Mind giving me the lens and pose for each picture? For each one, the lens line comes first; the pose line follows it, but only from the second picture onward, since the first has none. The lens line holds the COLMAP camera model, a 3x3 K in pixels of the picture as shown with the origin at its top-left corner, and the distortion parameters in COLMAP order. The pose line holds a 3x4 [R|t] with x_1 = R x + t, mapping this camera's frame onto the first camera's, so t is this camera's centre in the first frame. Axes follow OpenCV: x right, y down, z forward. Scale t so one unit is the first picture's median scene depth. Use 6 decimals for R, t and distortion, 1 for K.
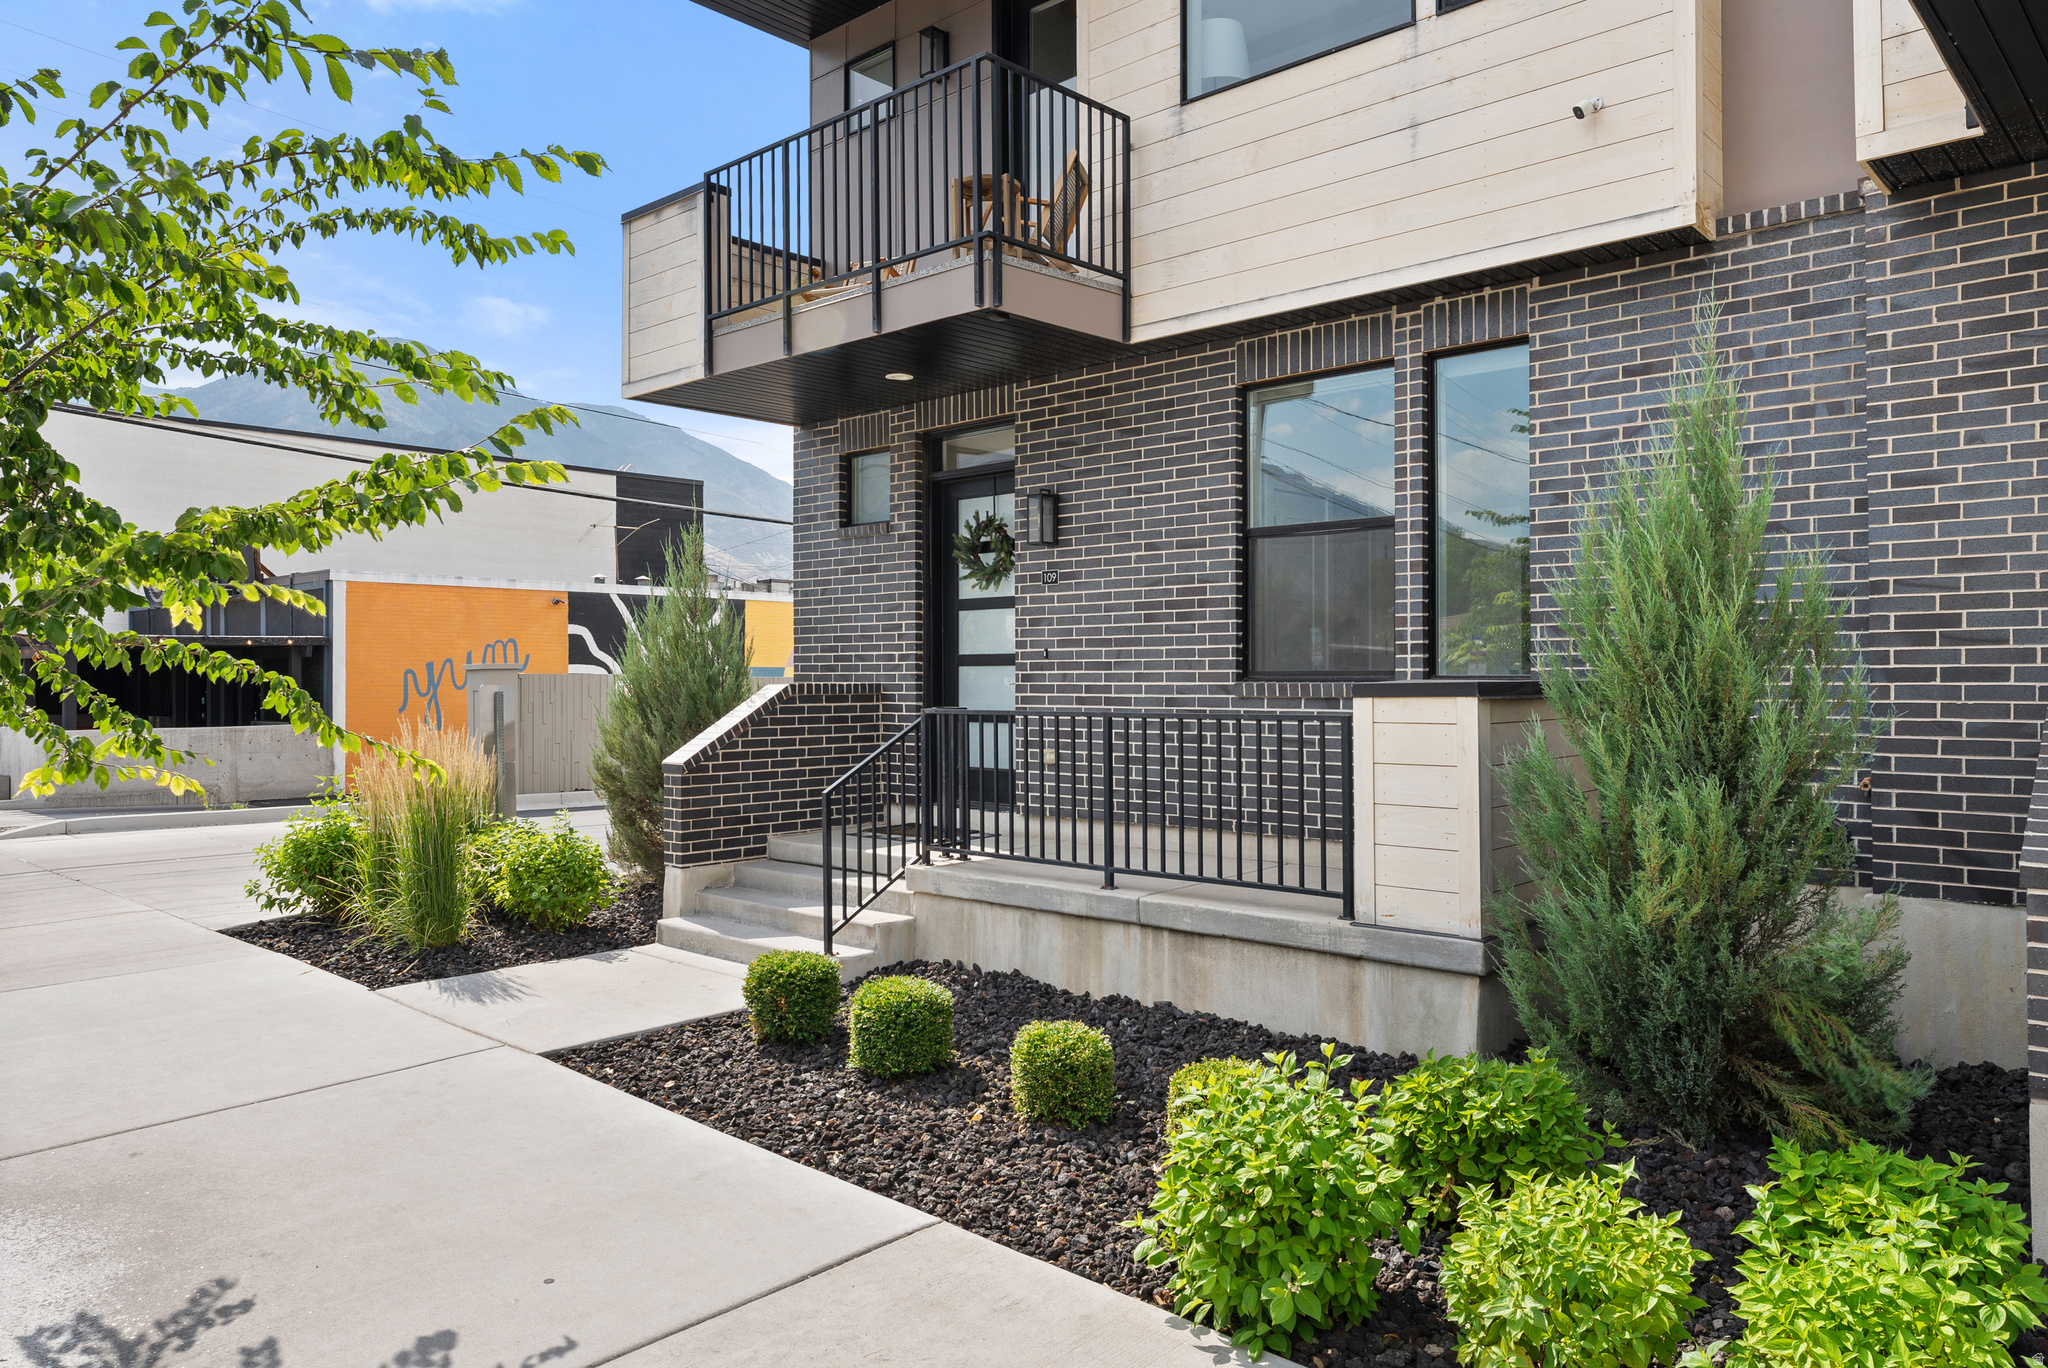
lens RADIAL K [[1335.0, 0, 1032.0], [0, 1335.0, 673.9], [0, 0, 1]] dist [0.000318, -0.003768]
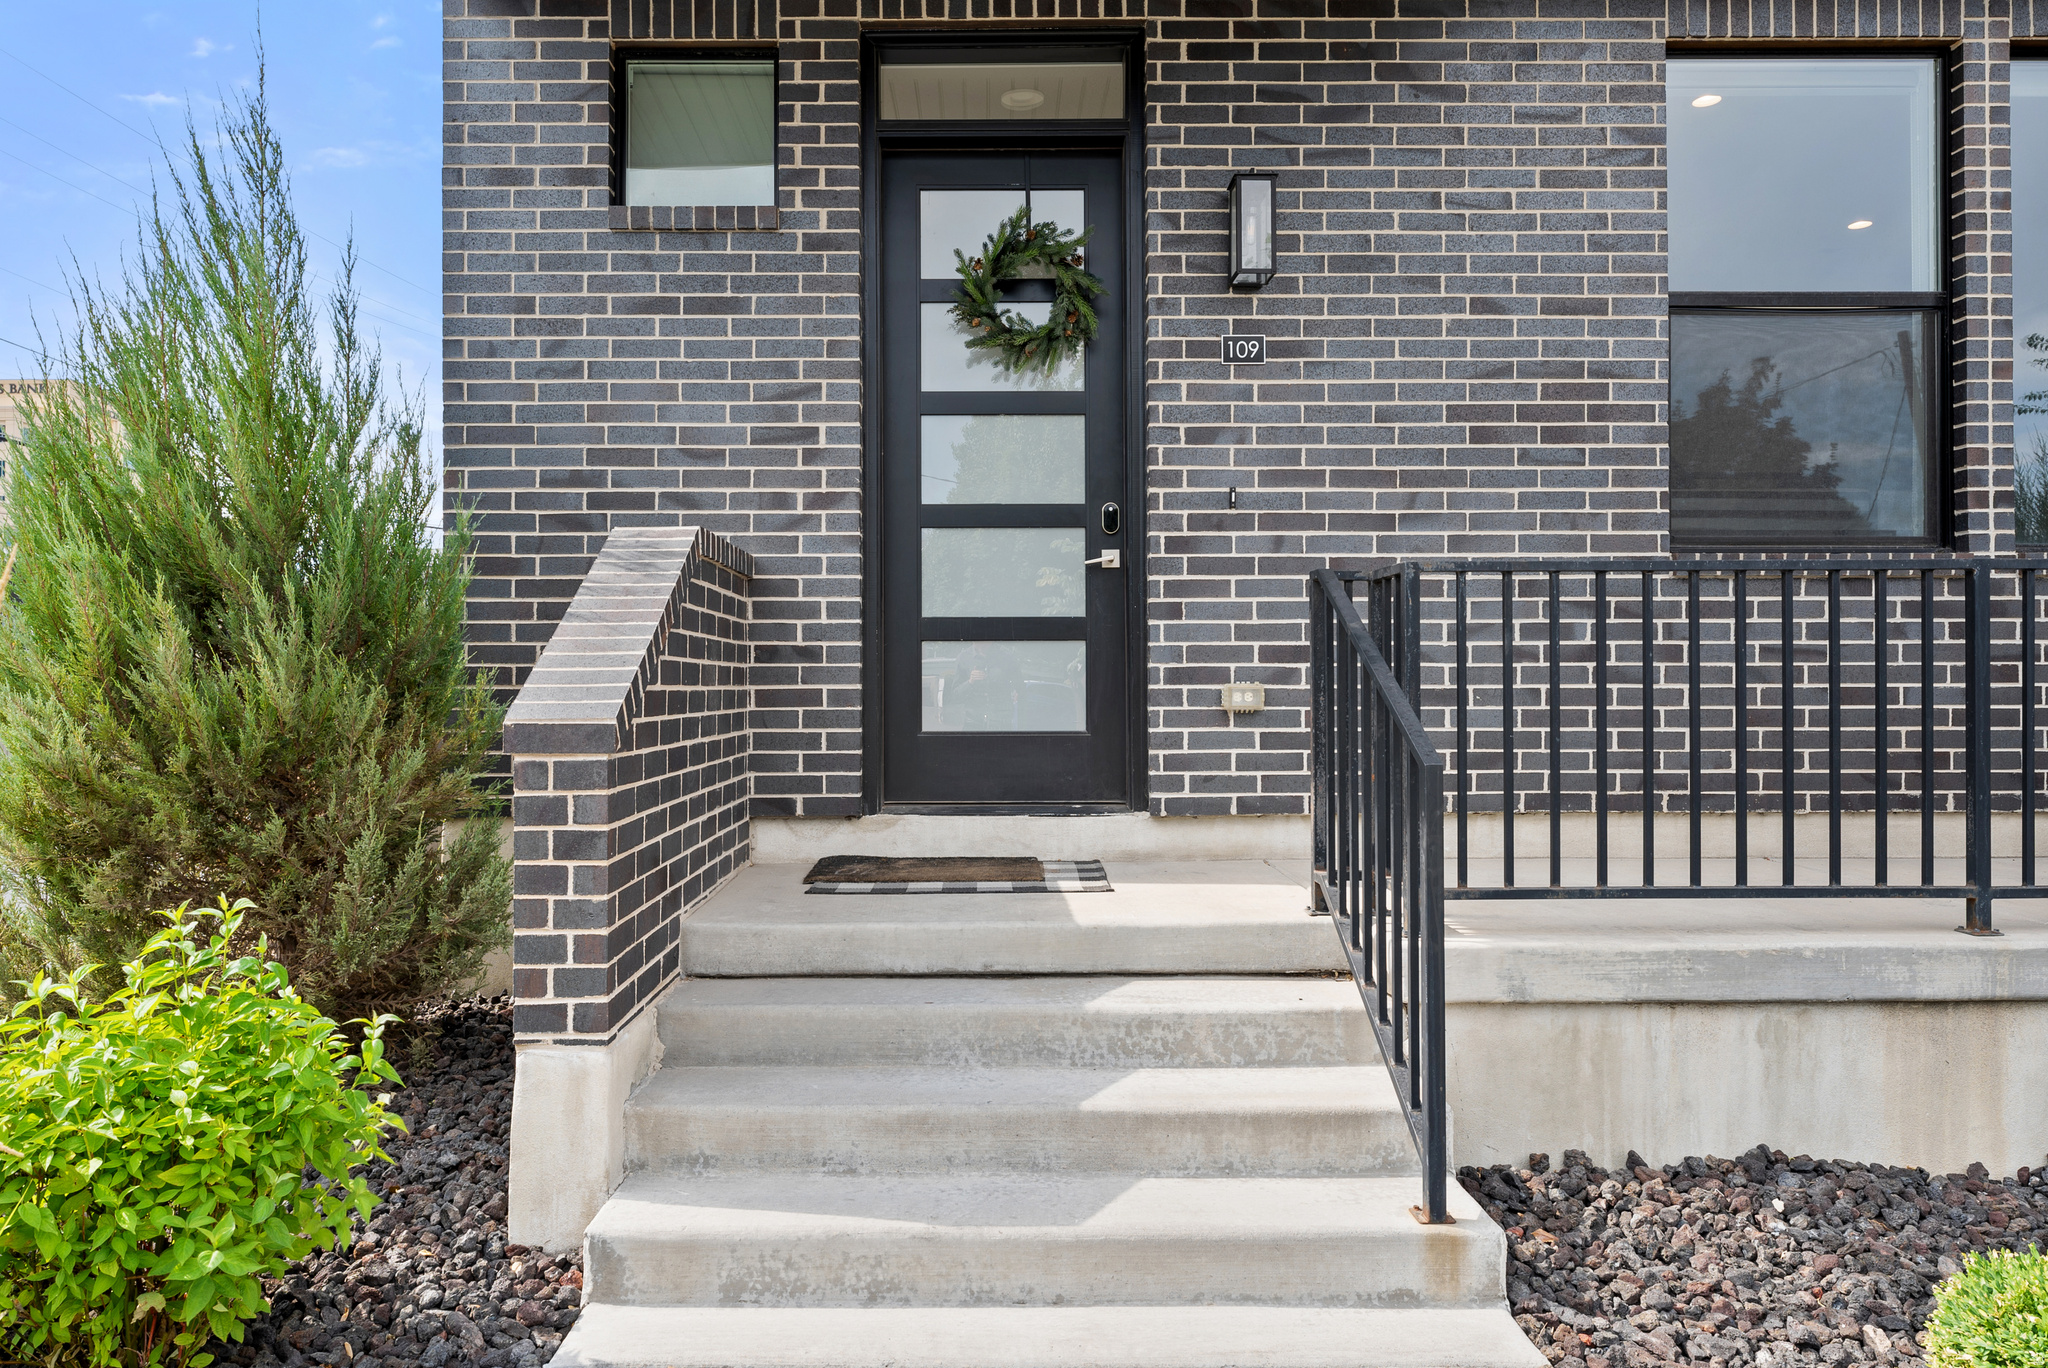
lens RADIAL K [[1337.2, 0, 977.4], [0, 1337.2, 672.2], [0, 0, 1]] dist [-0.000166, -0.001541]
pose [[0.747427, 0.007370, 0.664303, -0.435254], [-0.003036, 0.999966, -0.007679, 0.060727], [-0.664337, 0.003723, 0.747424, 0.735846]]
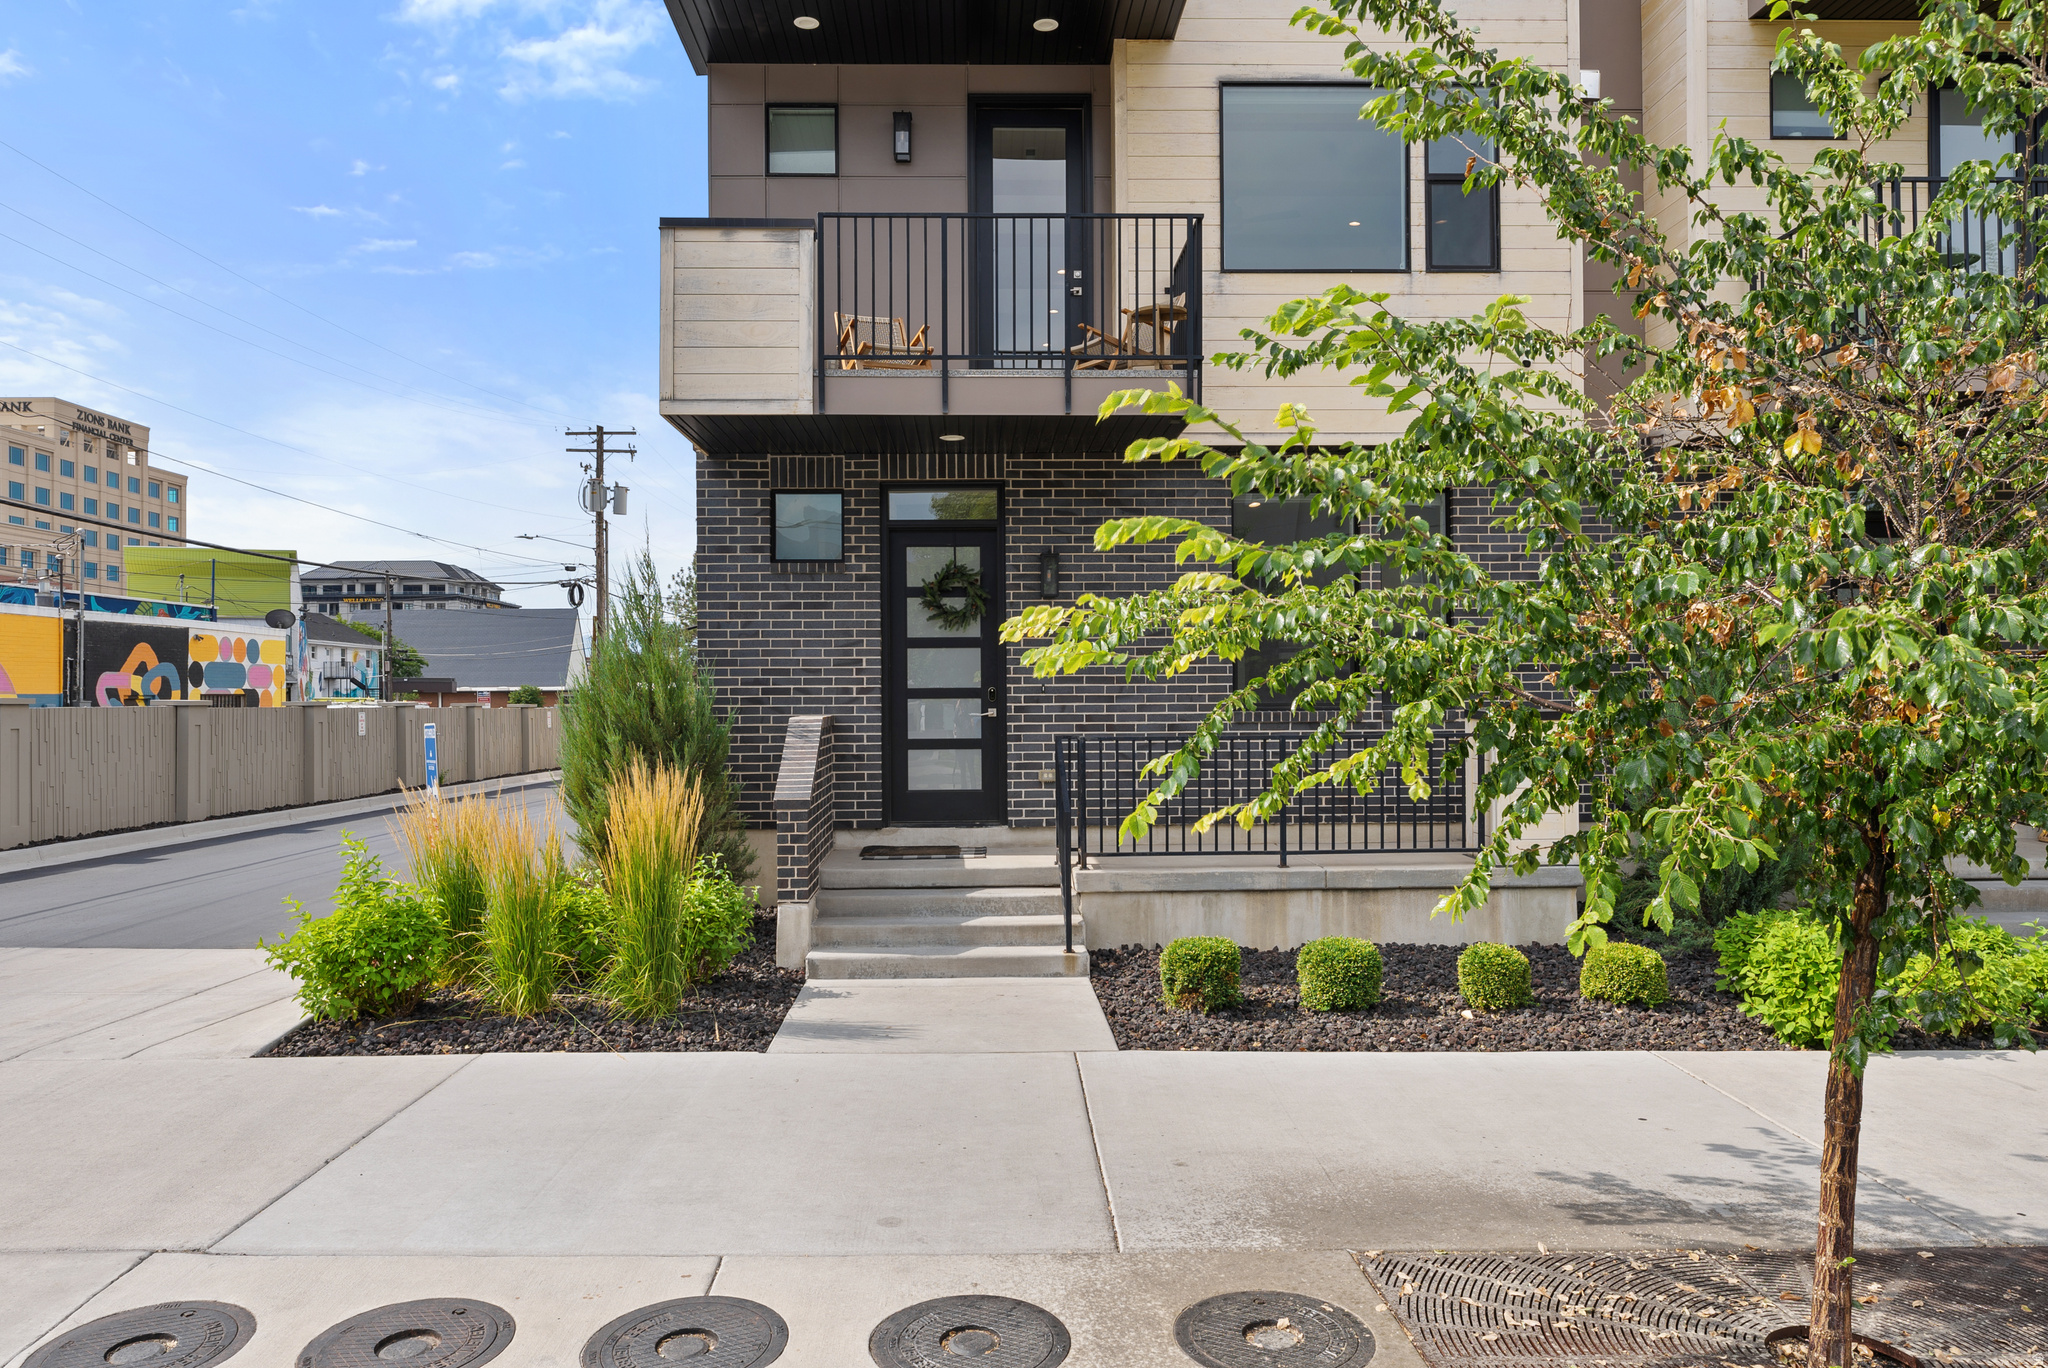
lens RADIAL K [[1335.0, 0, 986.9], [0, 1335.0, 684.7], [0, 0, 1]] dist [0.000318, -0.003768]
pose [[0.733145, 0.002829, 0.680067, -0.892323], [0.001911, 0.999979, -0.006220, -0.012189], [-0.680070, 0.005860, 0.733124, 0.184307]]
